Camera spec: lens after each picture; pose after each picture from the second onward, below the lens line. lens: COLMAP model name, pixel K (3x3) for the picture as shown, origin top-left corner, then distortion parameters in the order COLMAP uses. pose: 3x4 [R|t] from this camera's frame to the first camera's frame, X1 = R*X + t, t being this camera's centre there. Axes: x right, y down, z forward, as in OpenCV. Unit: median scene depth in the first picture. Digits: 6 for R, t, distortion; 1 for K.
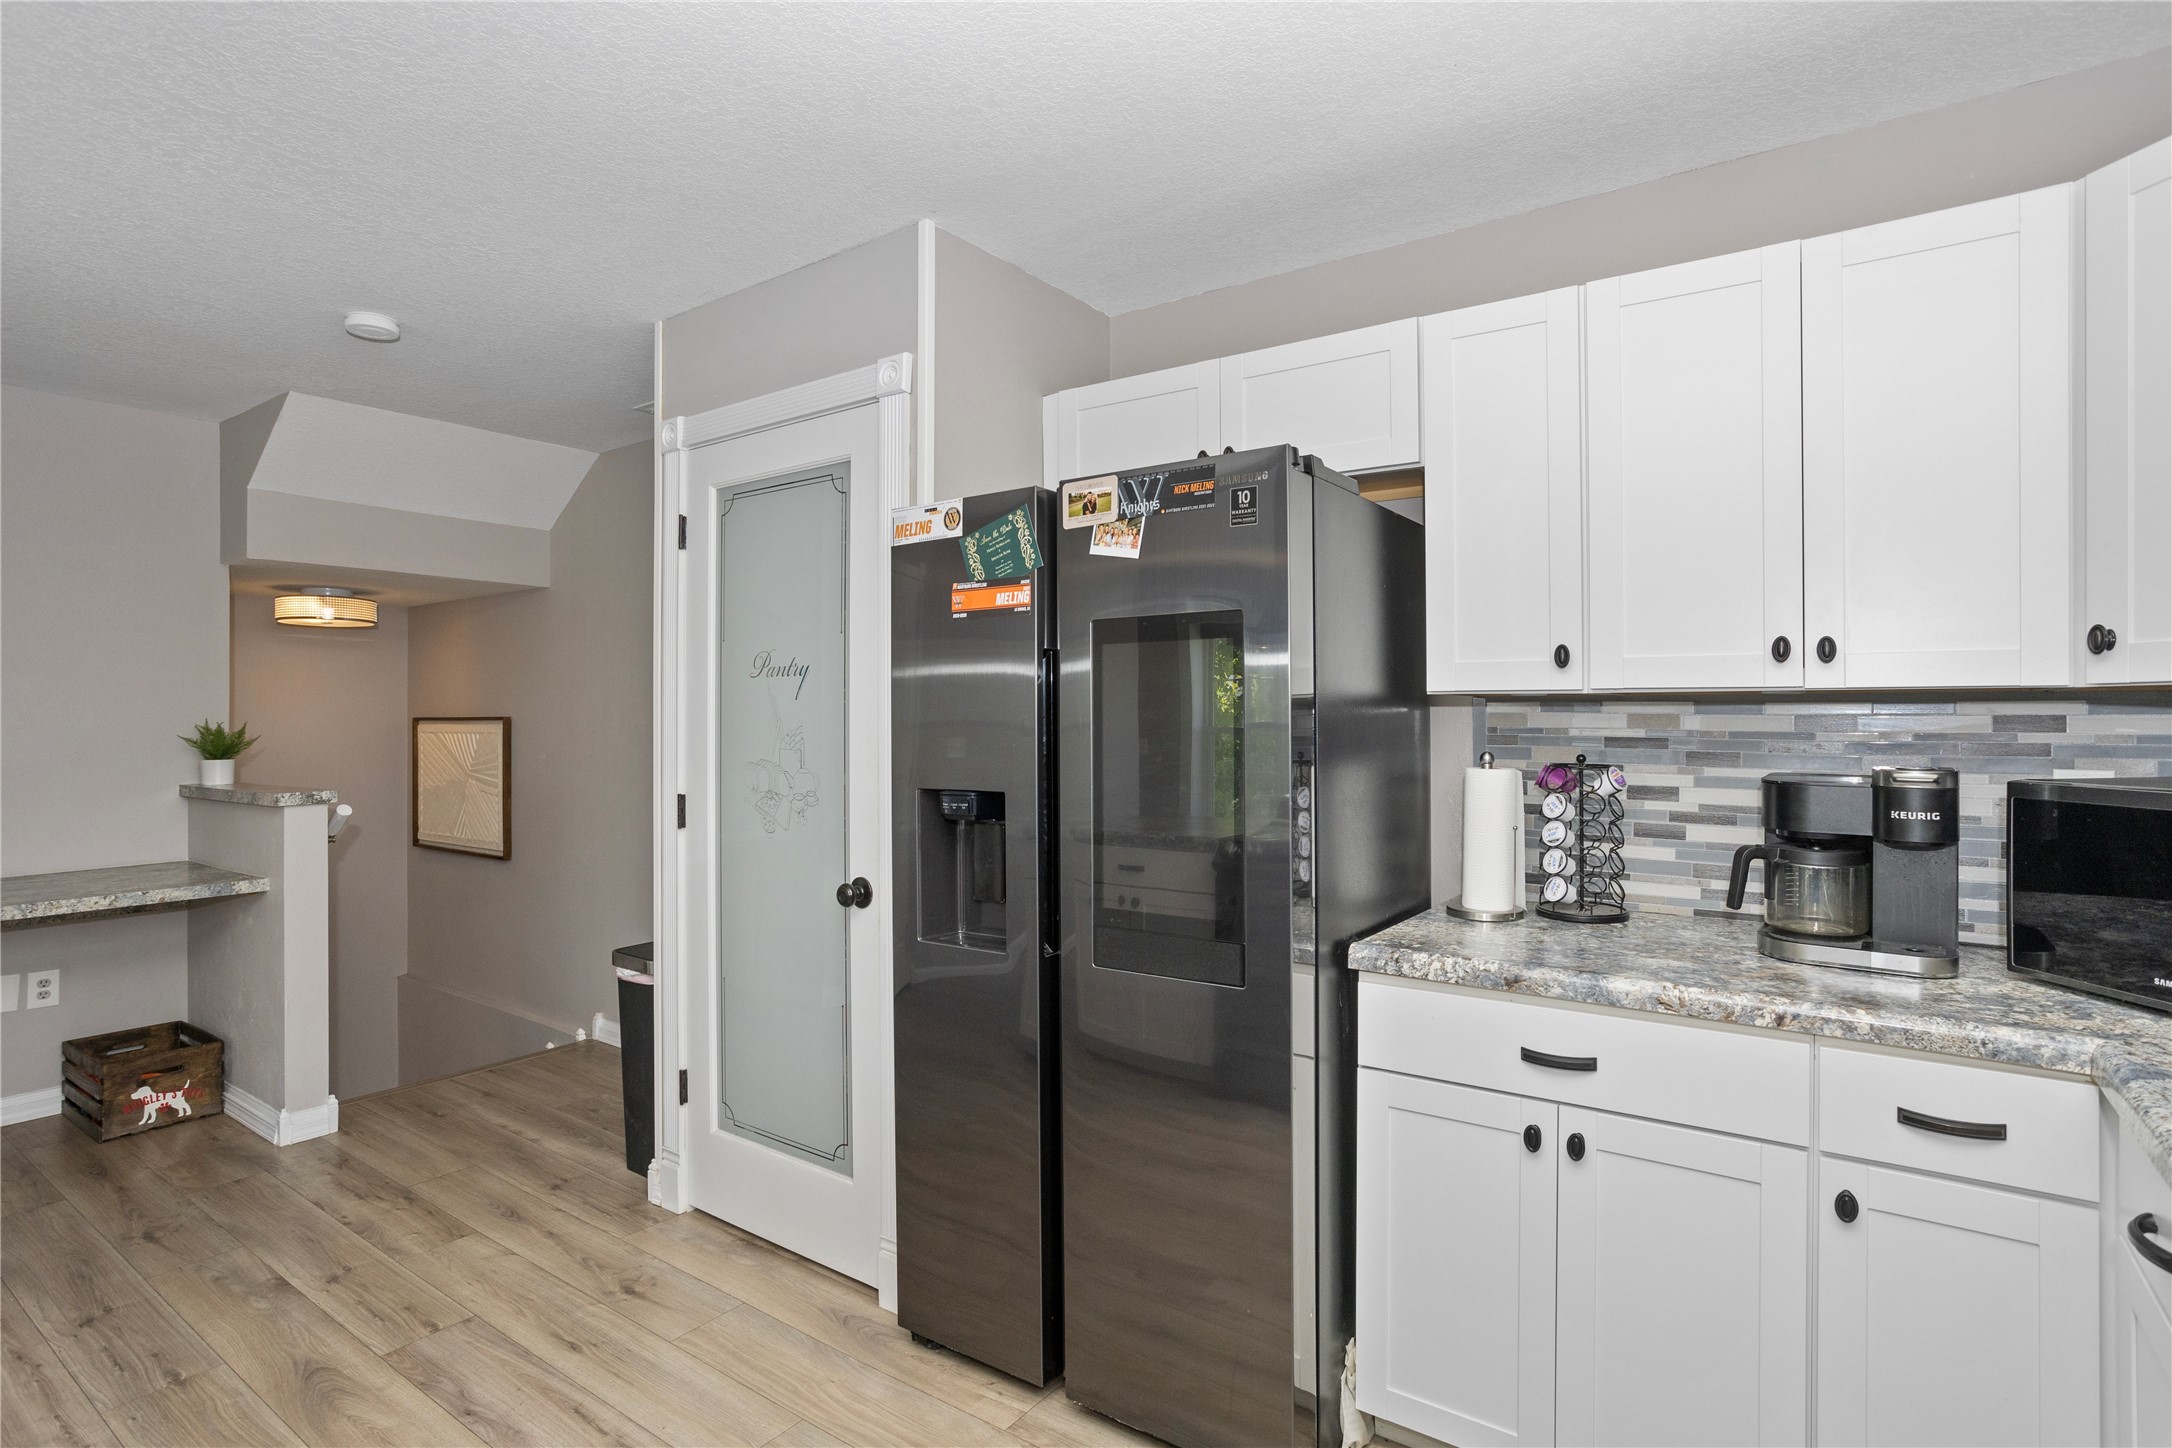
lens RADIAL K [[1081.1, 0, 1123.8], [0, 1081.1, 714.9], [0, 0, 1]] dist [-0.045266, 0.021764]
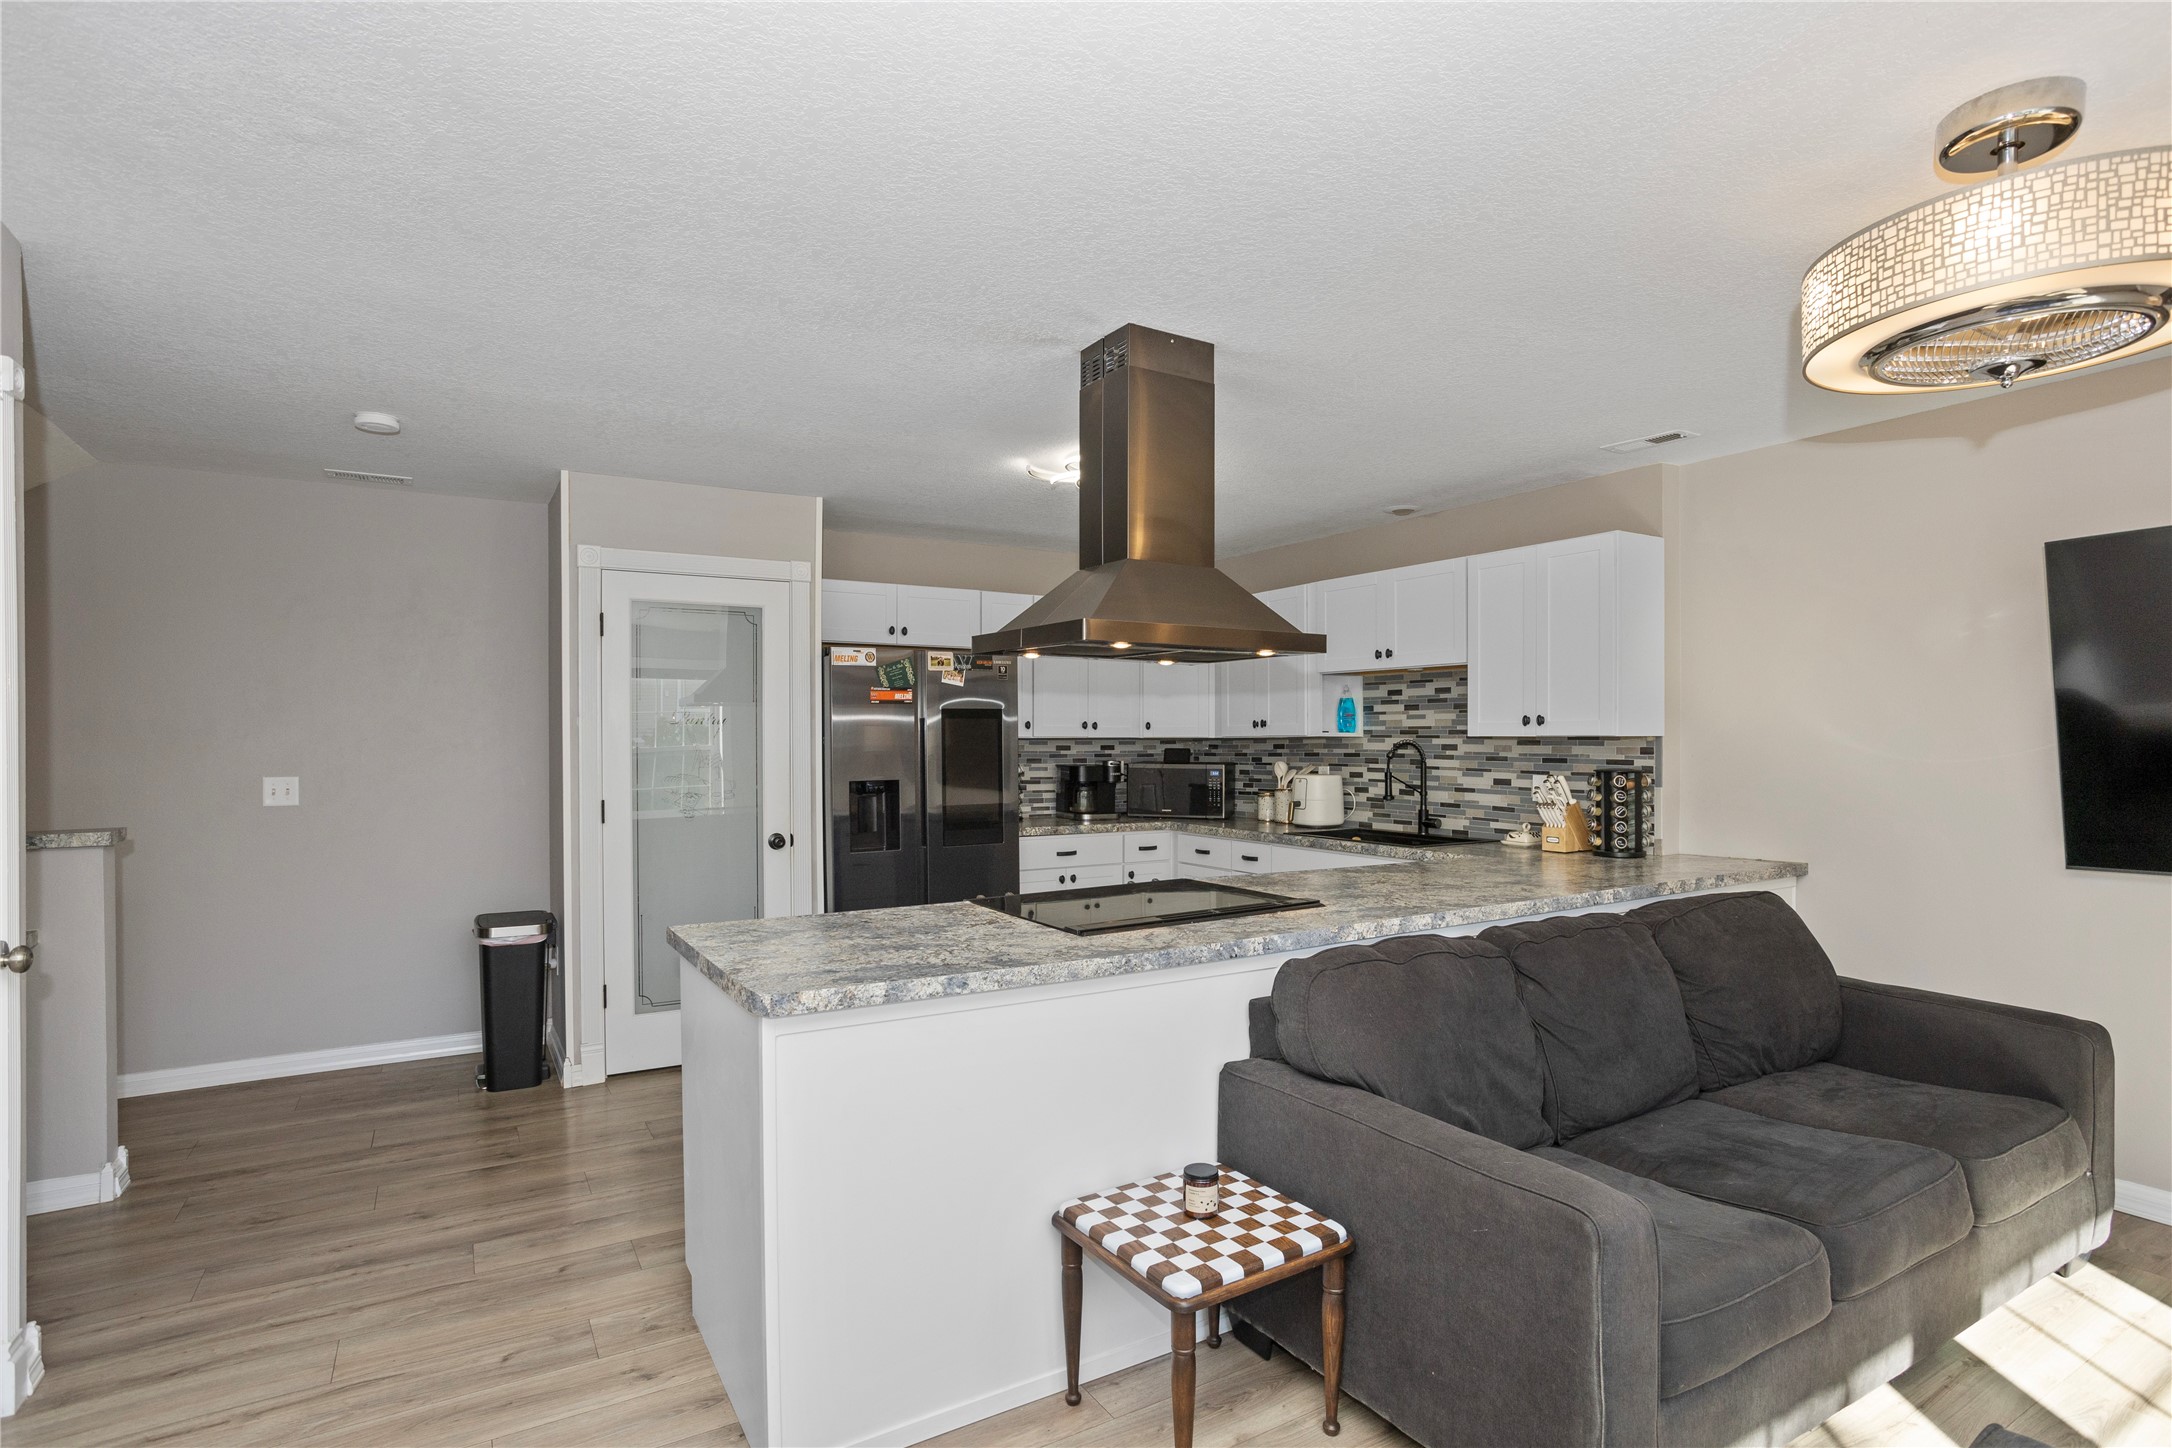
lens RADIAL K [[1081.1, 0, 1093.2], [0, 1081.1, 753.0], [0, 0, 1]] dist [-0.045266, 0.021764]
pose [[0.402703, -0.009573, 0.915281, -1.748871], [0.000188, 0.999946, 0.010375, -0.008579], [-0.915331, -0.004006, 0.402683, -0.263200]]
